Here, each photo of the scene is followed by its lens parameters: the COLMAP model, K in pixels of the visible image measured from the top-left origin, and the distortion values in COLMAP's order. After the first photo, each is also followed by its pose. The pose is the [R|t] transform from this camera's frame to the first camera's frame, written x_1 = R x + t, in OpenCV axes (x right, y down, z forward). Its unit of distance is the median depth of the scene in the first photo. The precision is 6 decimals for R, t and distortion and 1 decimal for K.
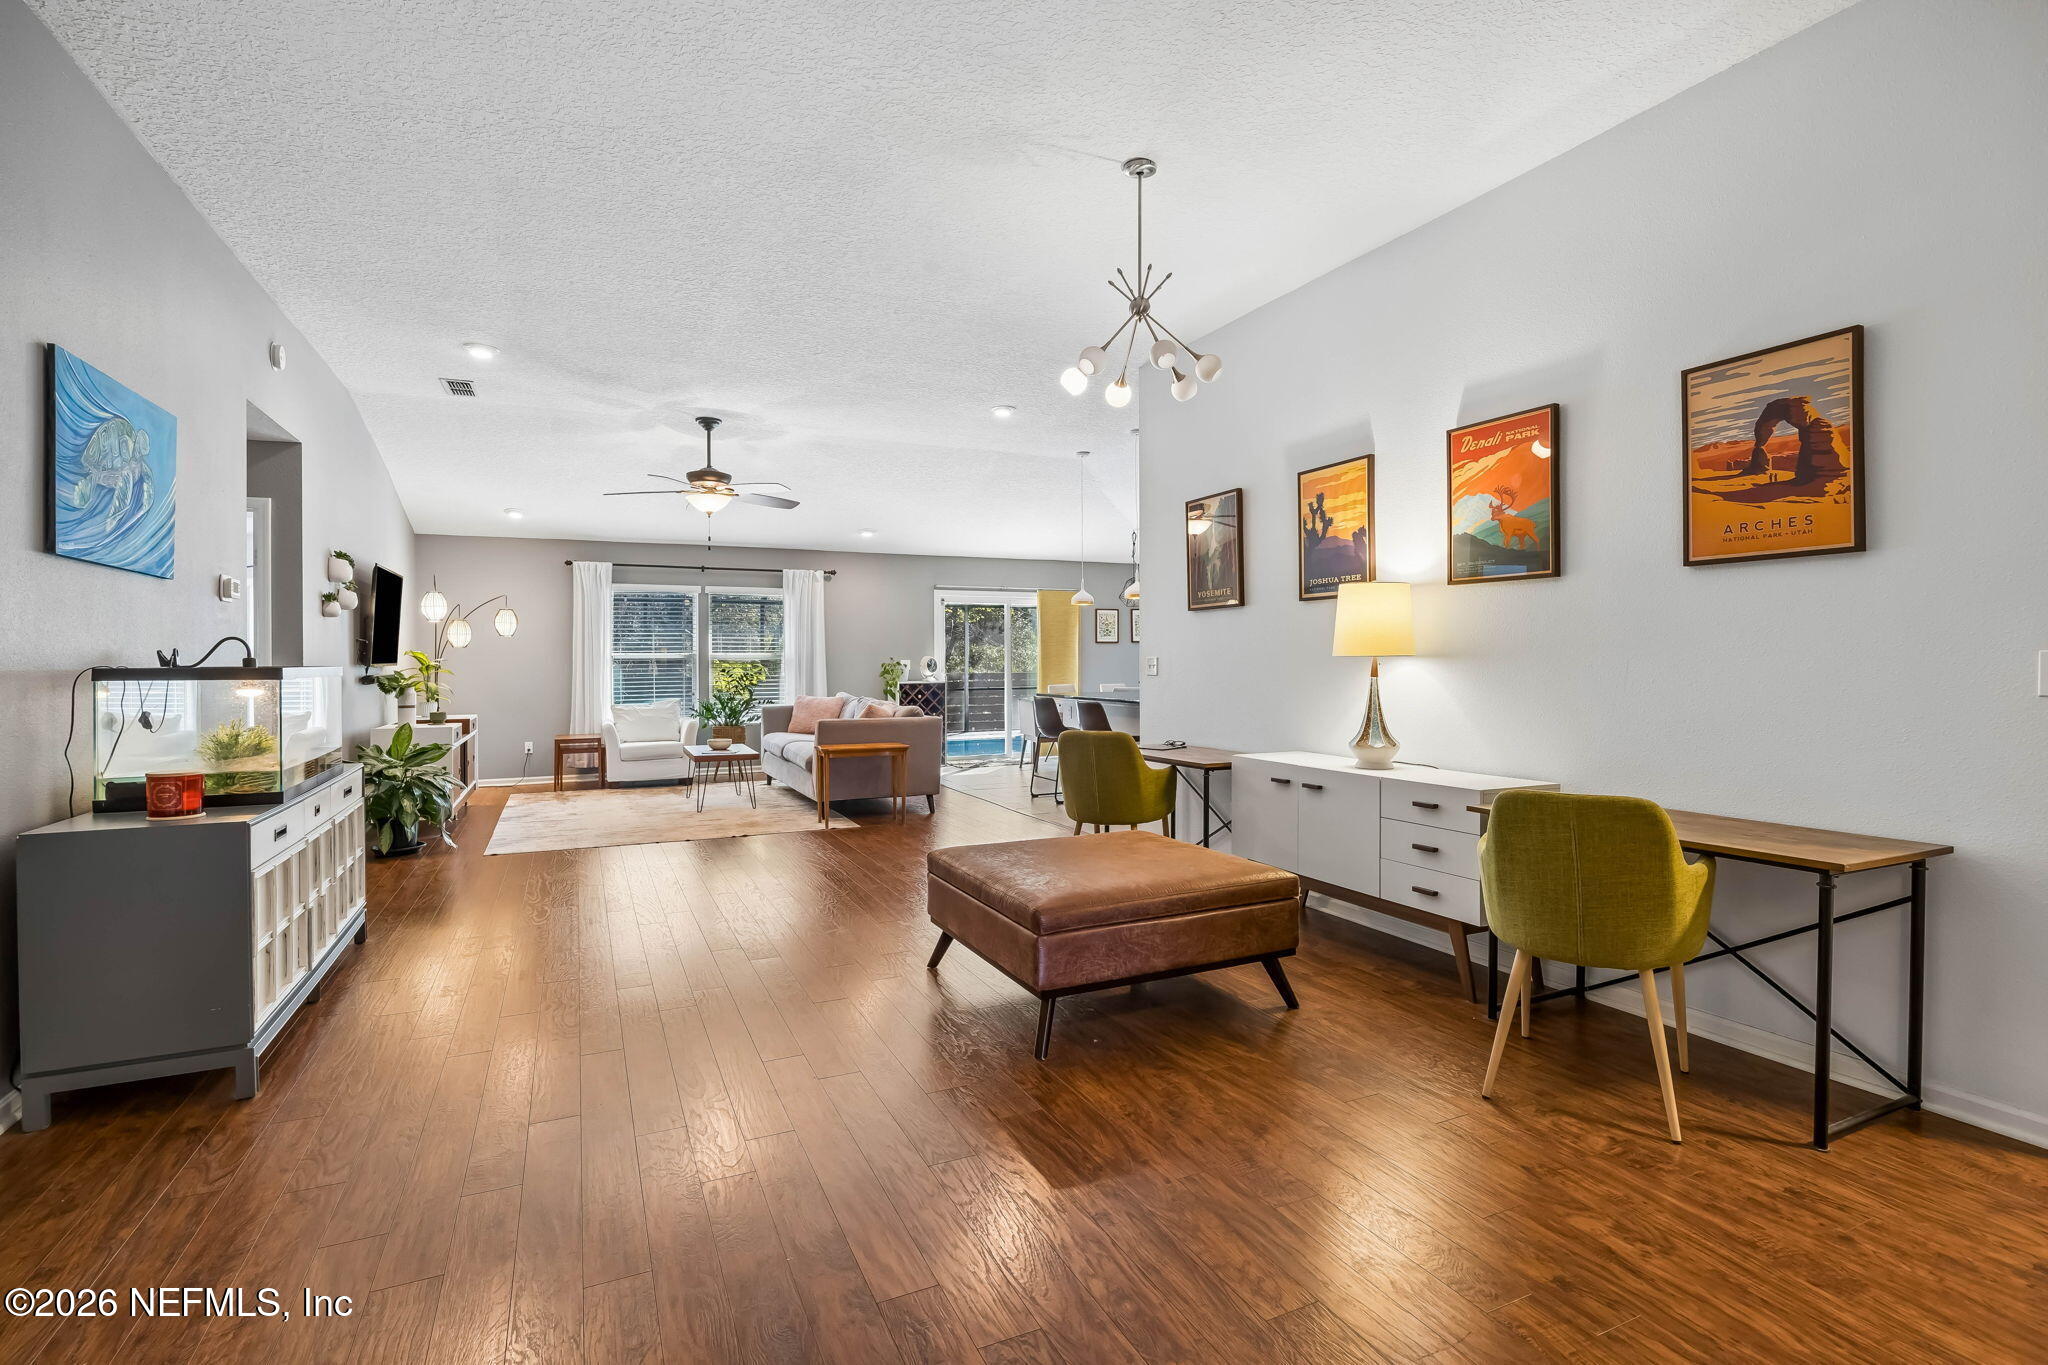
lens RADIAL K [[965.0, 0, 1024.9], [0, 965.0, 661.6], [0, 0, 1]] dist [0.000091, -0.000014]
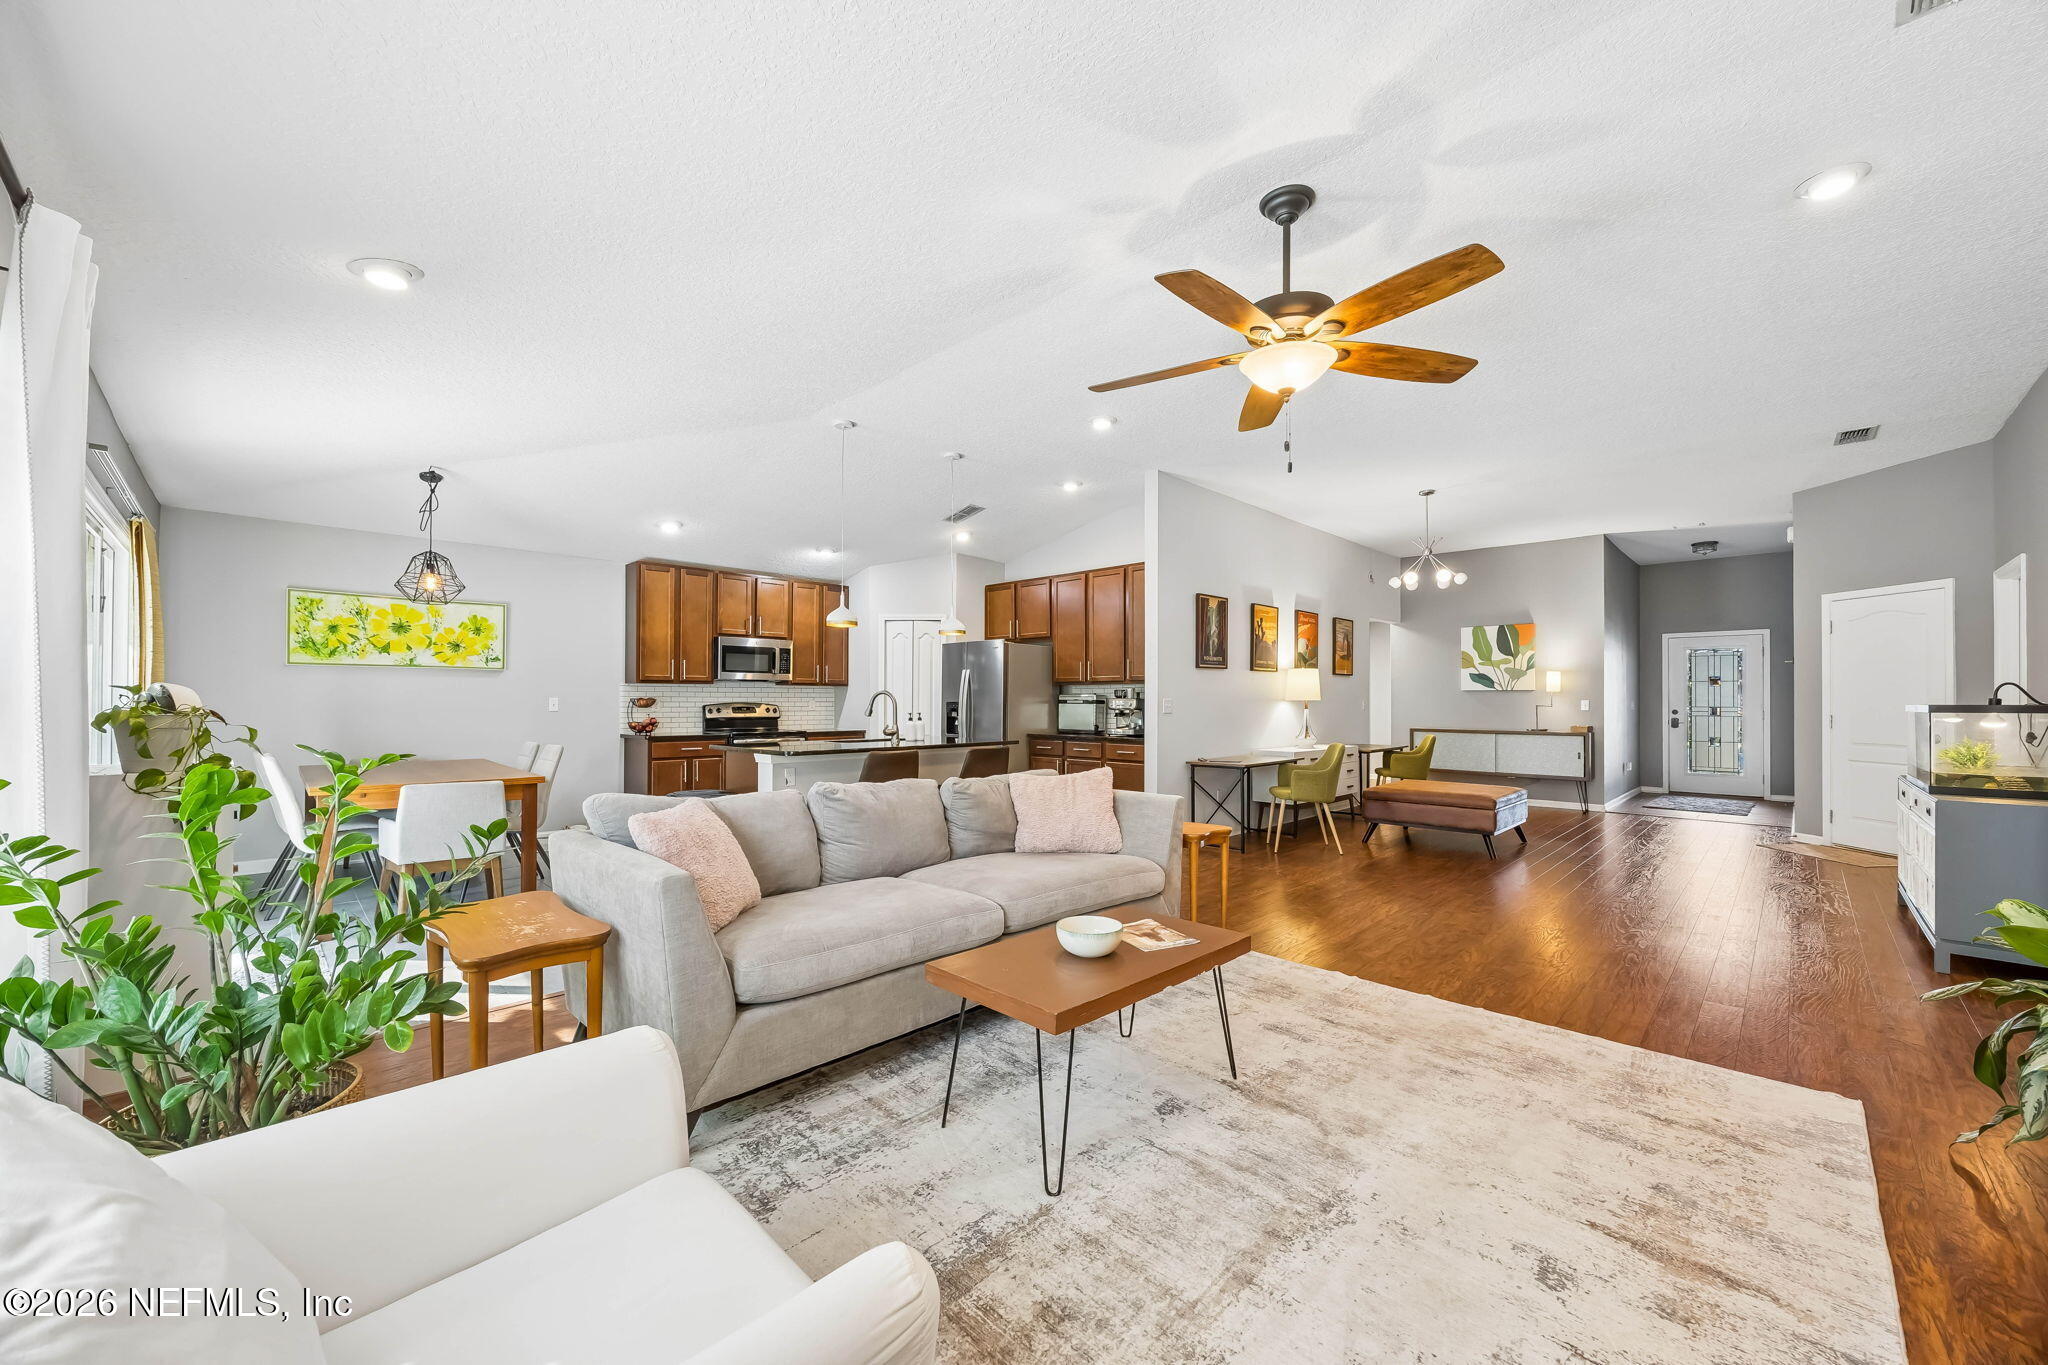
lens RADIAL K [[774.6, 0, 1028.2], [0, 774.6, 691.3], [0, 0, 1]] dist [-0.002209, 0.000013]
pose [[-0.344102, 0.014664, 0.938818, -0.494956], [0.000068, 0.999878, -0.015593, 0.001000], [-0.938932, -0.005302, -0.344062, 0.965585]]
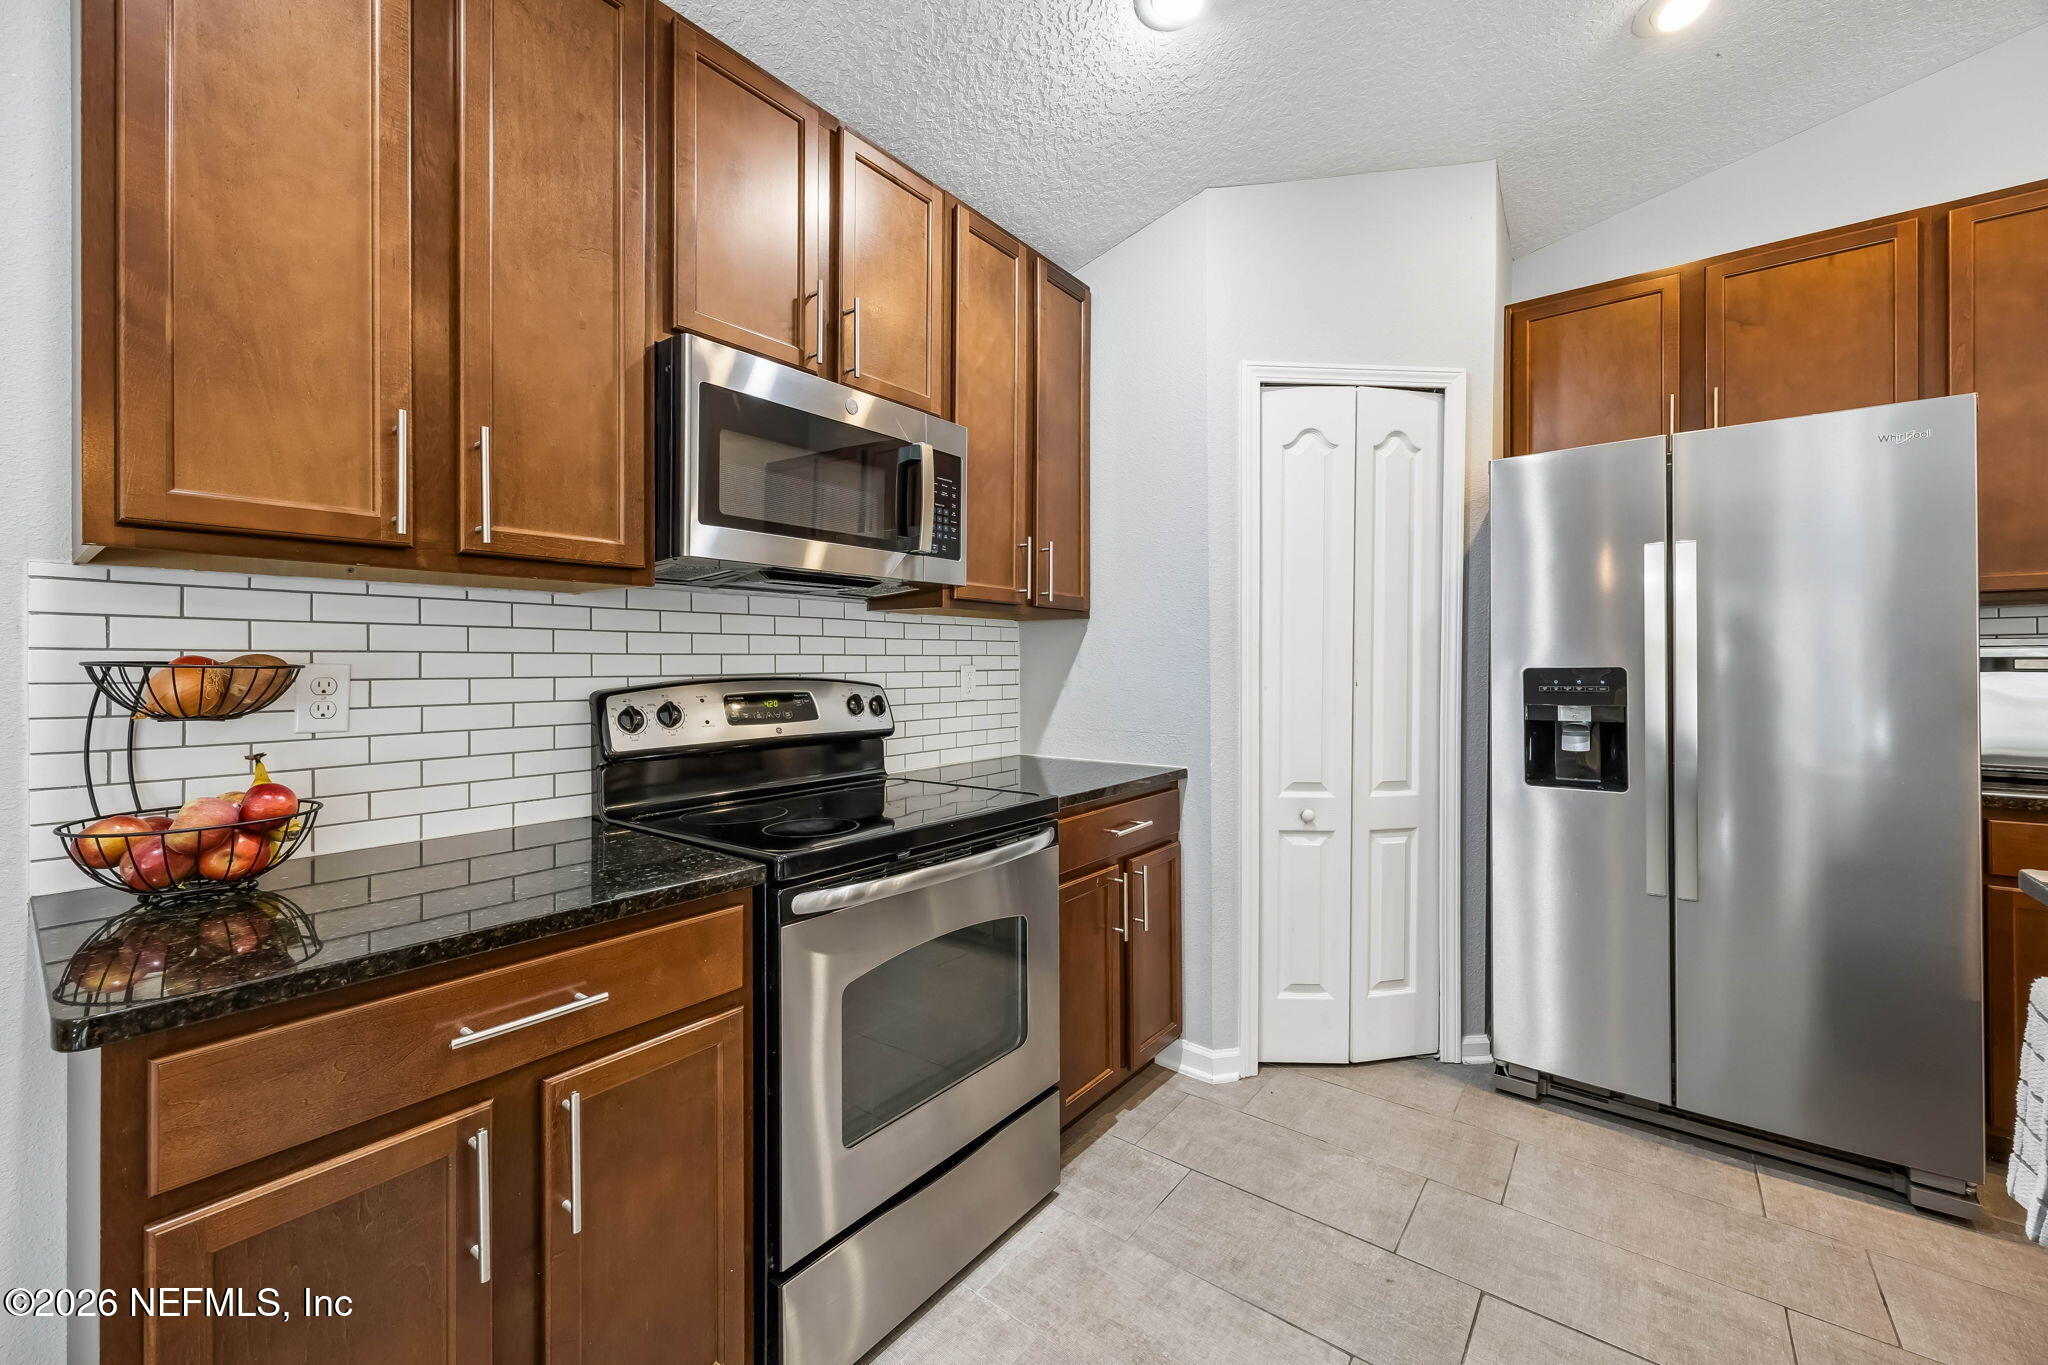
lens RADIAL K [[810.5, 0, 1012.8], [0, 810.5, 664.7], [0, 0, 1]] dist [0.000236, 0.000020]
pose [[-0.443693, 0.005412, 0.896163, 0.161107], [0.006311, 0.999976, -0.002914, -0.001996], [-0.896157, 0.004363, -0.443716, 1.001615]]
